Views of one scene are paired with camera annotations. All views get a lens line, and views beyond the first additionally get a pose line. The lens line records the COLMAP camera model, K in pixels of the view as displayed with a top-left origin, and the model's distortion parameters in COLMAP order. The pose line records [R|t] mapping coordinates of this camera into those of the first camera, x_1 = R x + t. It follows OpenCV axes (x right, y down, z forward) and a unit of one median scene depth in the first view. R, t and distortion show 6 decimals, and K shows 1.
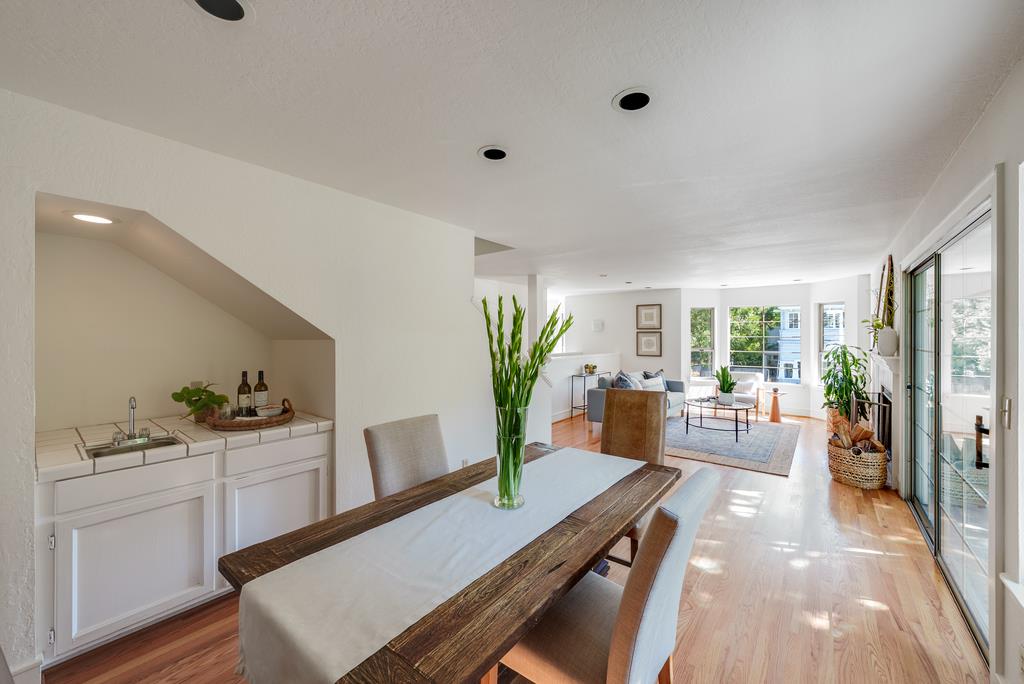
lens RADIAL K [[411.7, 0, 505.8], [0, 411.7, 332.6], [0, 0, 1]] dist [0.000836, 0.000014]
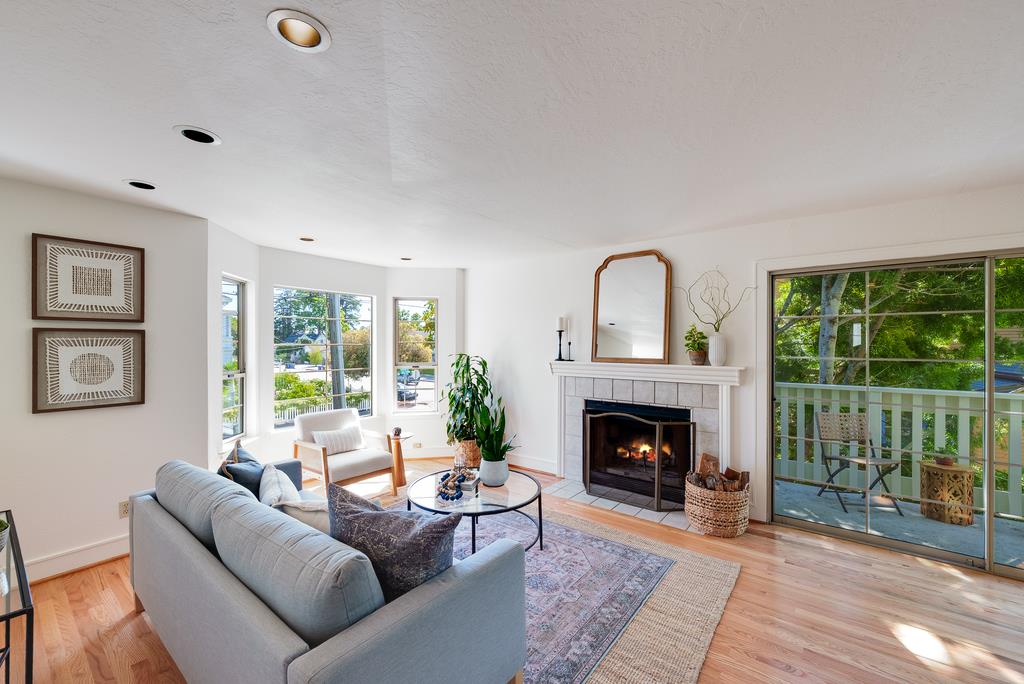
lens RADIAL K [[413.4, 0, 520.0], [0, 413.4, 340.8], [0, 0, 1]] dist [-0.001228, -0.000356]
pose [[-0.016358, 0.004383, 0.999857, 0.033415], [-0.007933, 0.999958, -0.004513, 0.005541], [-0.999835, -0.008005, -0.016323, 0.710763]]
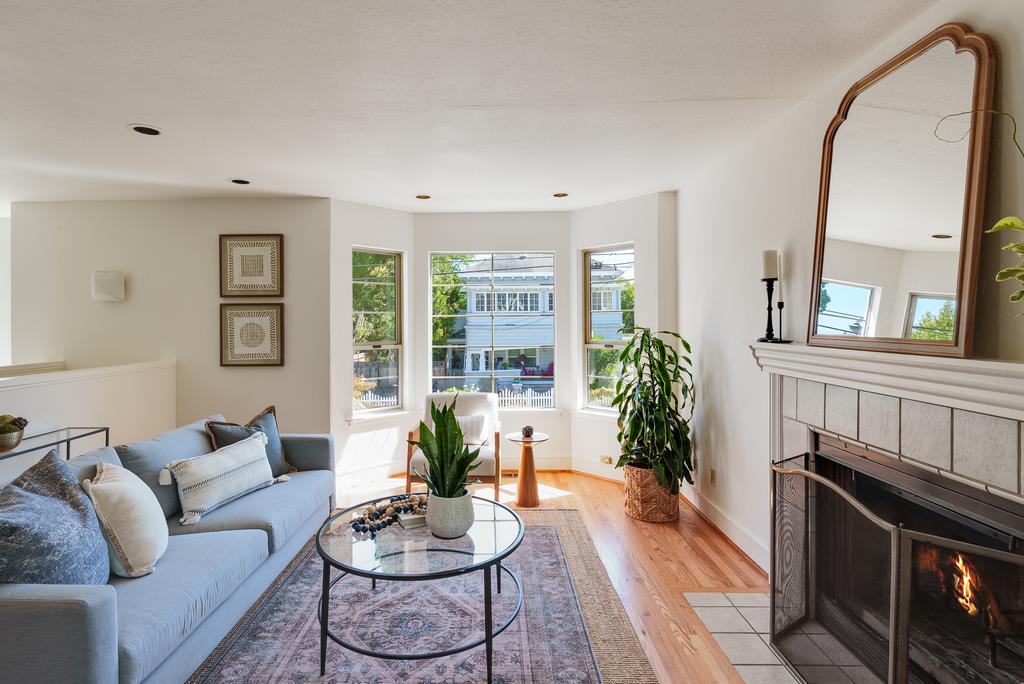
lens RADIAL K [[518.3, 0, 482.6], [0, 518.3, 316.5], [0, 0, 1]] dist [0.001560, -0.000087]
pose [[0.801484, -0.000918, 0.598015, 0.238109], [0.004250, 0.999982, -0.004162, 0.013548], [-0.598001, 0.005877, 0.801474, 0.494109]]
